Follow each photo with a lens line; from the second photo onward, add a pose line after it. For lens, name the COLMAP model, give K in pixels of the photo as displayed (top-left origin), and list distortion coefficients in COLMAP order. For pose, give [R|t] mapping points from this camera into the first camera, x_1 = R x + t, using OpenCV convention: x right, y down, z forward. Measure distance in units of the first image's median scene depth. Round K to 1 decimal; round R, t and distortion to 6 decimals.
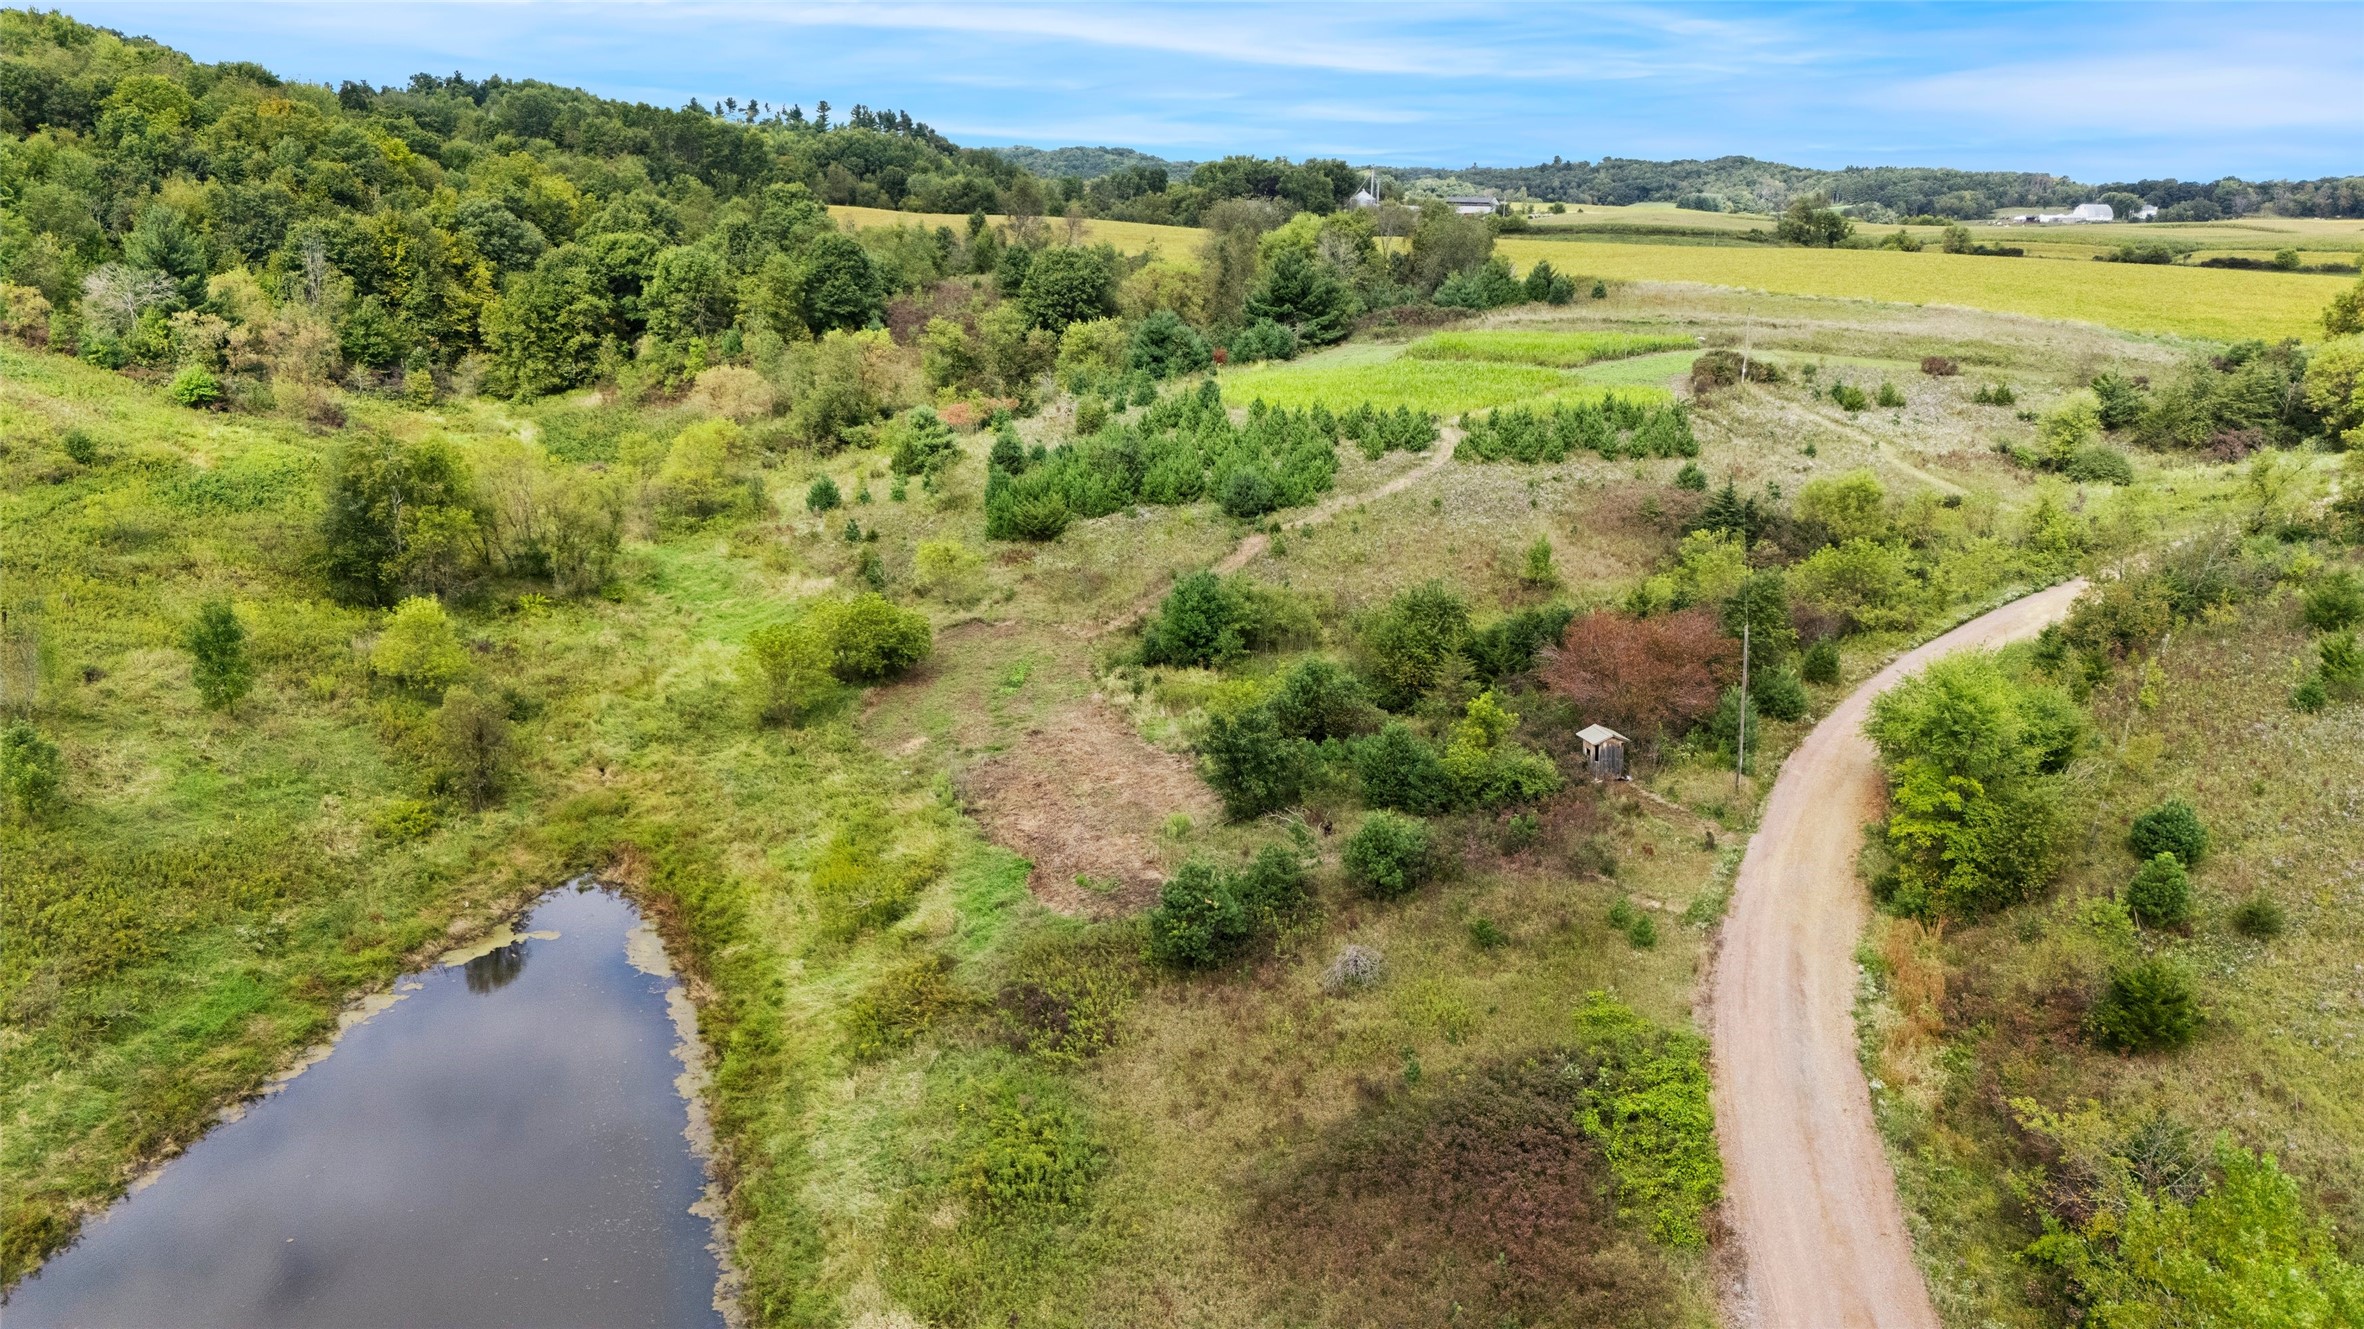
lens RADIAL K [[1769.6, 0, 1182.0], [0, 1769.6, 664.5], [0, 0, 1]] dist [0.080139, -0.072481]
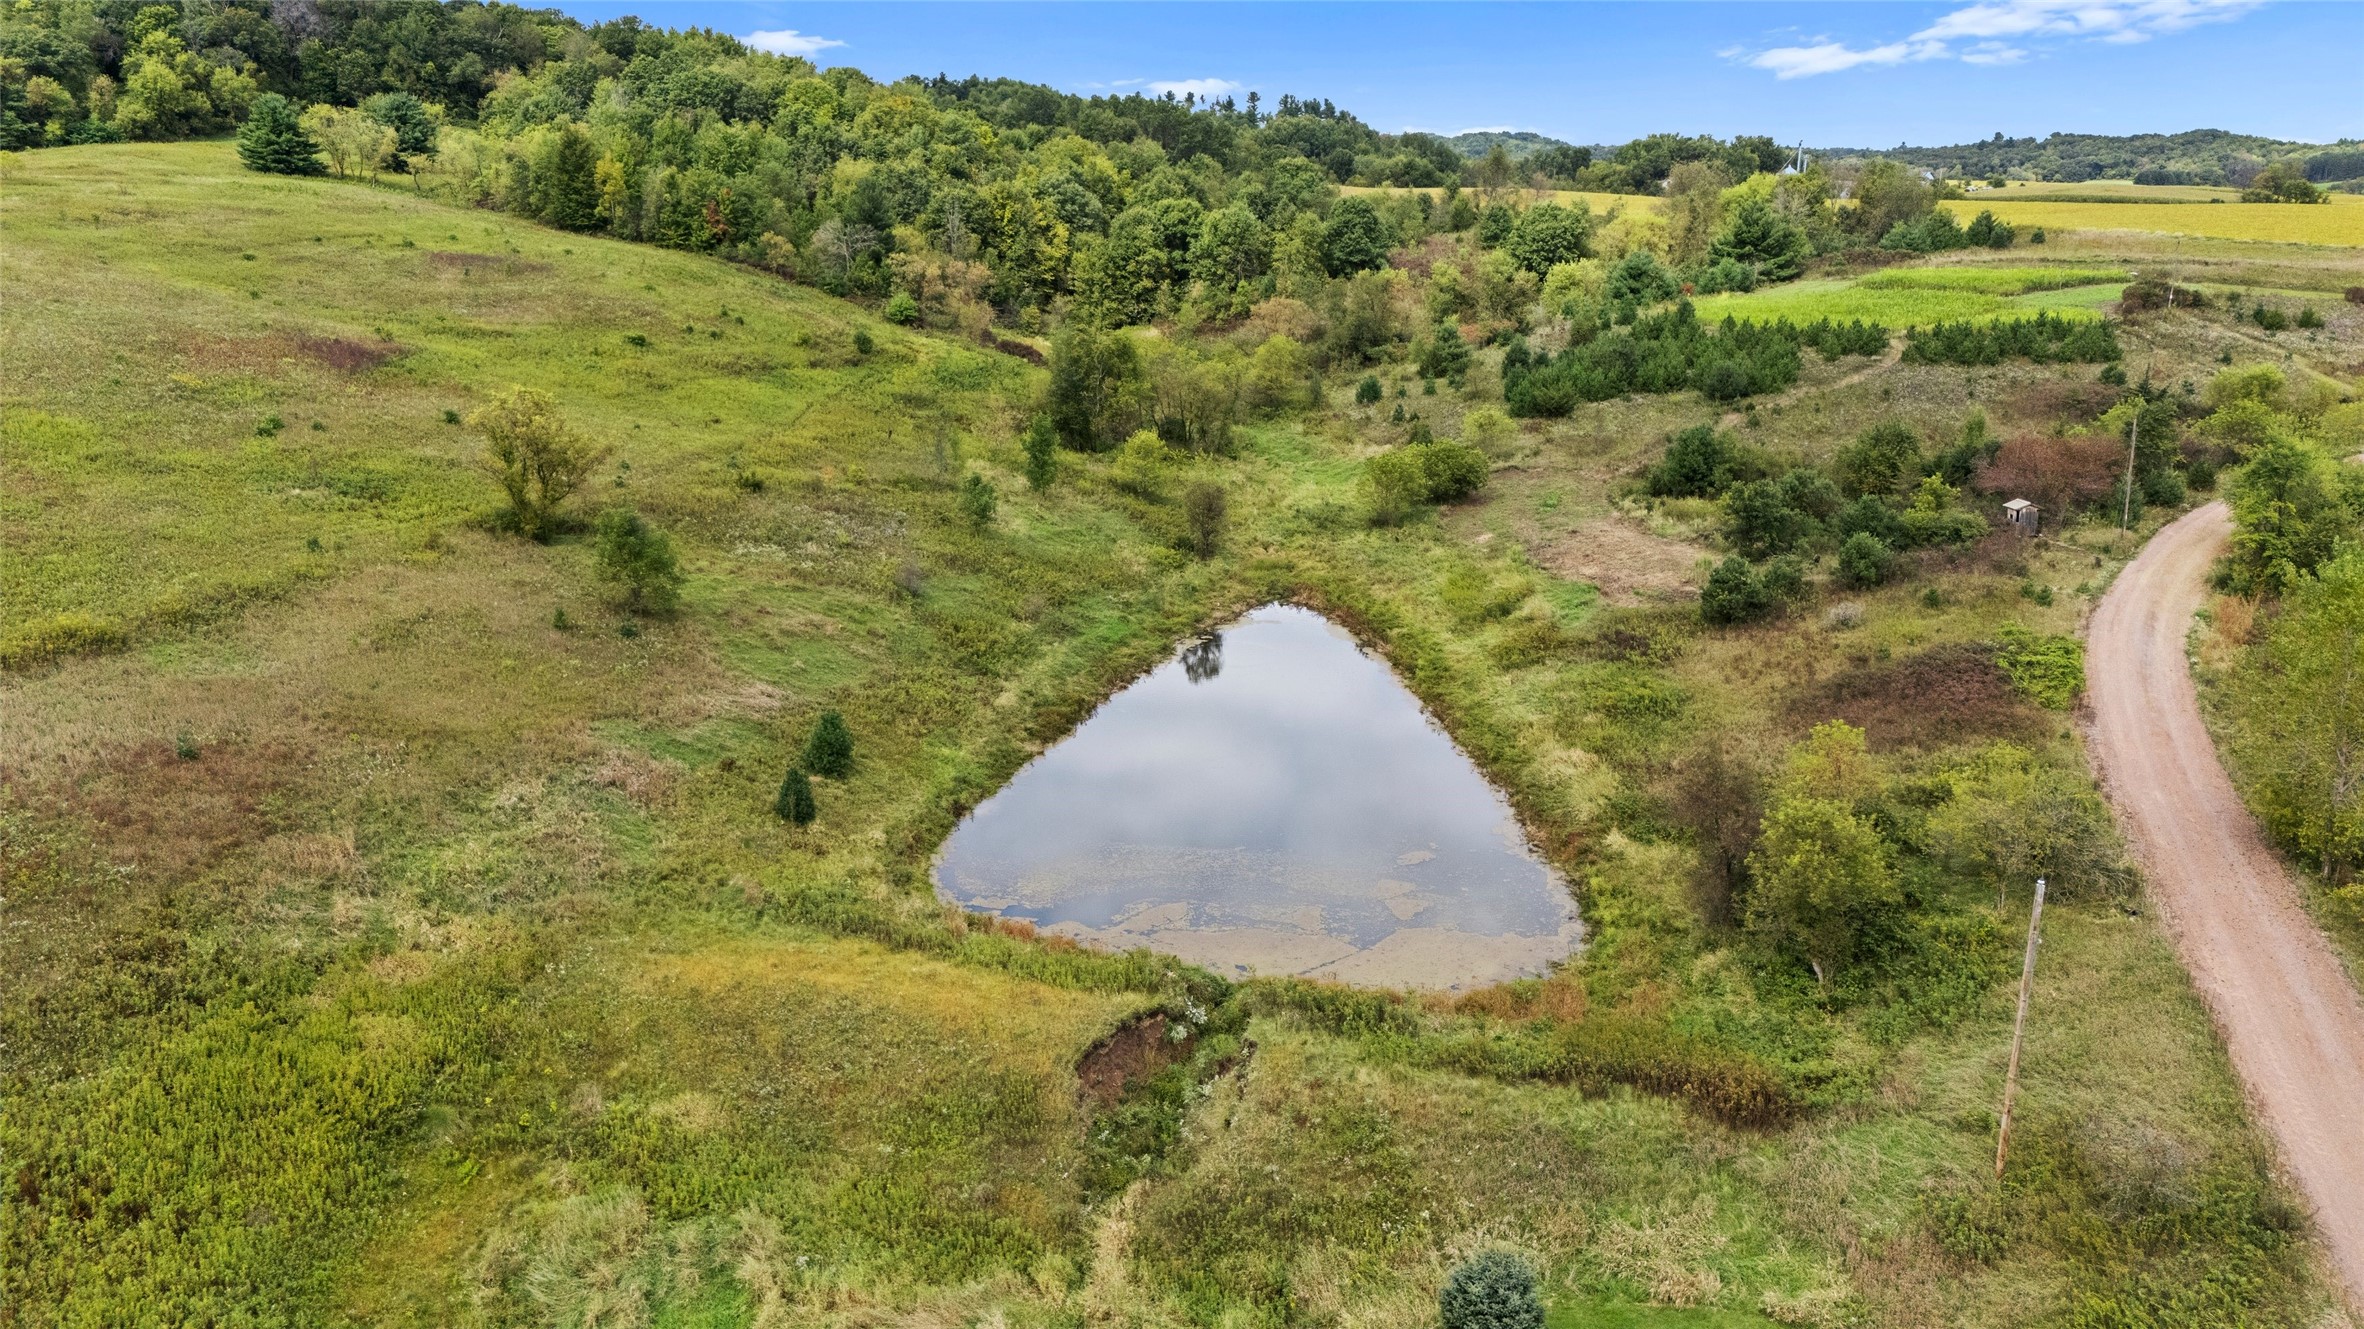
lens RADIAL K [[1769.6, 0, 1182.0], [0, 1769.6, 664.5], [0, 0, 1]] dist [0.080139, -0.072481]
pose [[0.977826, 0.048334, -0.203764, -0.060179], [-0.047208, 0.998831, 0.010386, 0.089919], [0.204028, -0.000537, 0.978965, -0.267032]]
